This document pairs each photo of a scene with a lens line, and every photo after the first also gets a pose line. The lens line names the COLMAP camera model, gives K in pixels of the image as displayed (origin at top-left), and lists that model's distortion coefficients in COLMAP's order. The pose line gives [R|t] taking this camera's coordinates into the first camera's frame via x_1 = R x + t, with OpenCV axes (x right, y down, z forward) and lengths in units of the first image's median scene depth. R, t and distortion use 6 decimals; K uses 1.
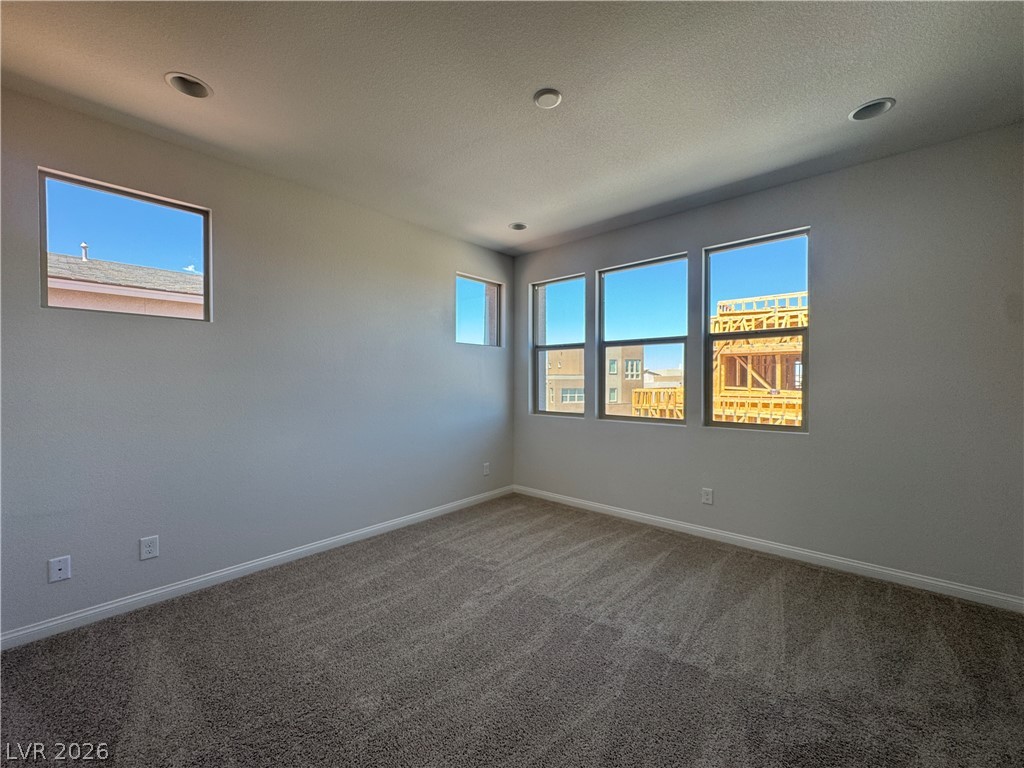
lens RADIAL K [[410.5, 0, 506.9], [0, 410.5, 384.4], [0, 0, 1]] dist [-0.000962, -0.000224]
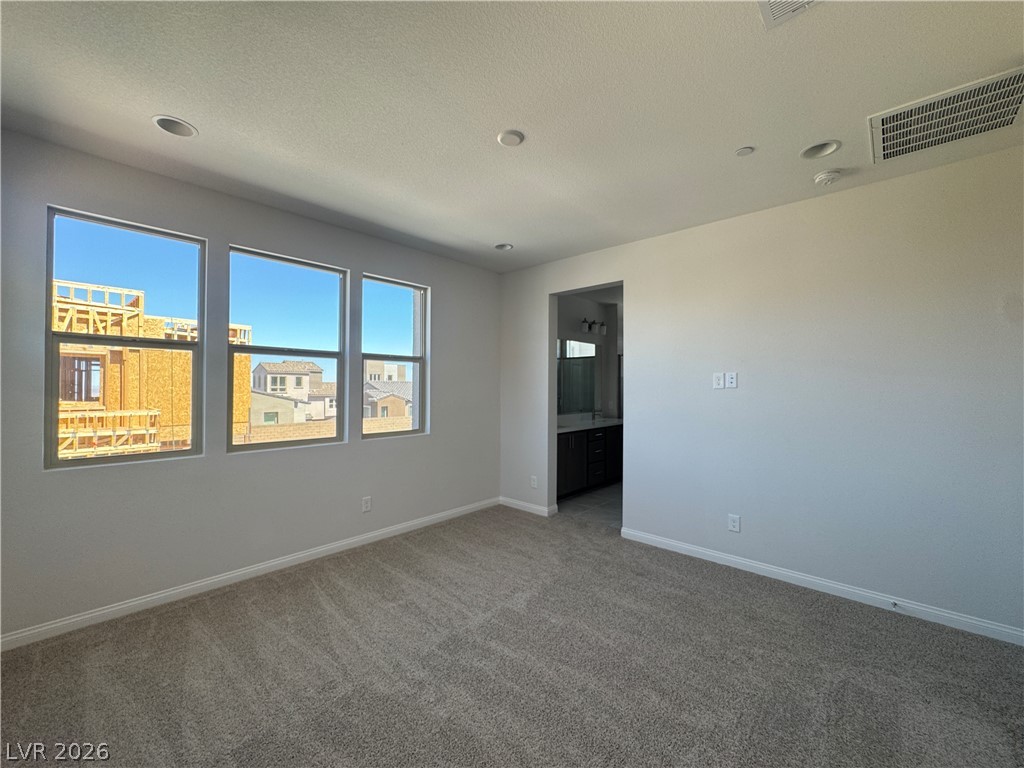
lens RADIAL K [[410.5, 0, 513.6], [0, 410.5, 383.7], [0, 0, 1]] dist [-0.000962, -0.000224]
pose [[0.008740, 0.010914, 0.999902, -0.543677], [0.006182, 0.999921, -0.010969, -0.026979], [-0.999943, 0.006277, 0.008672, 0.559328]]
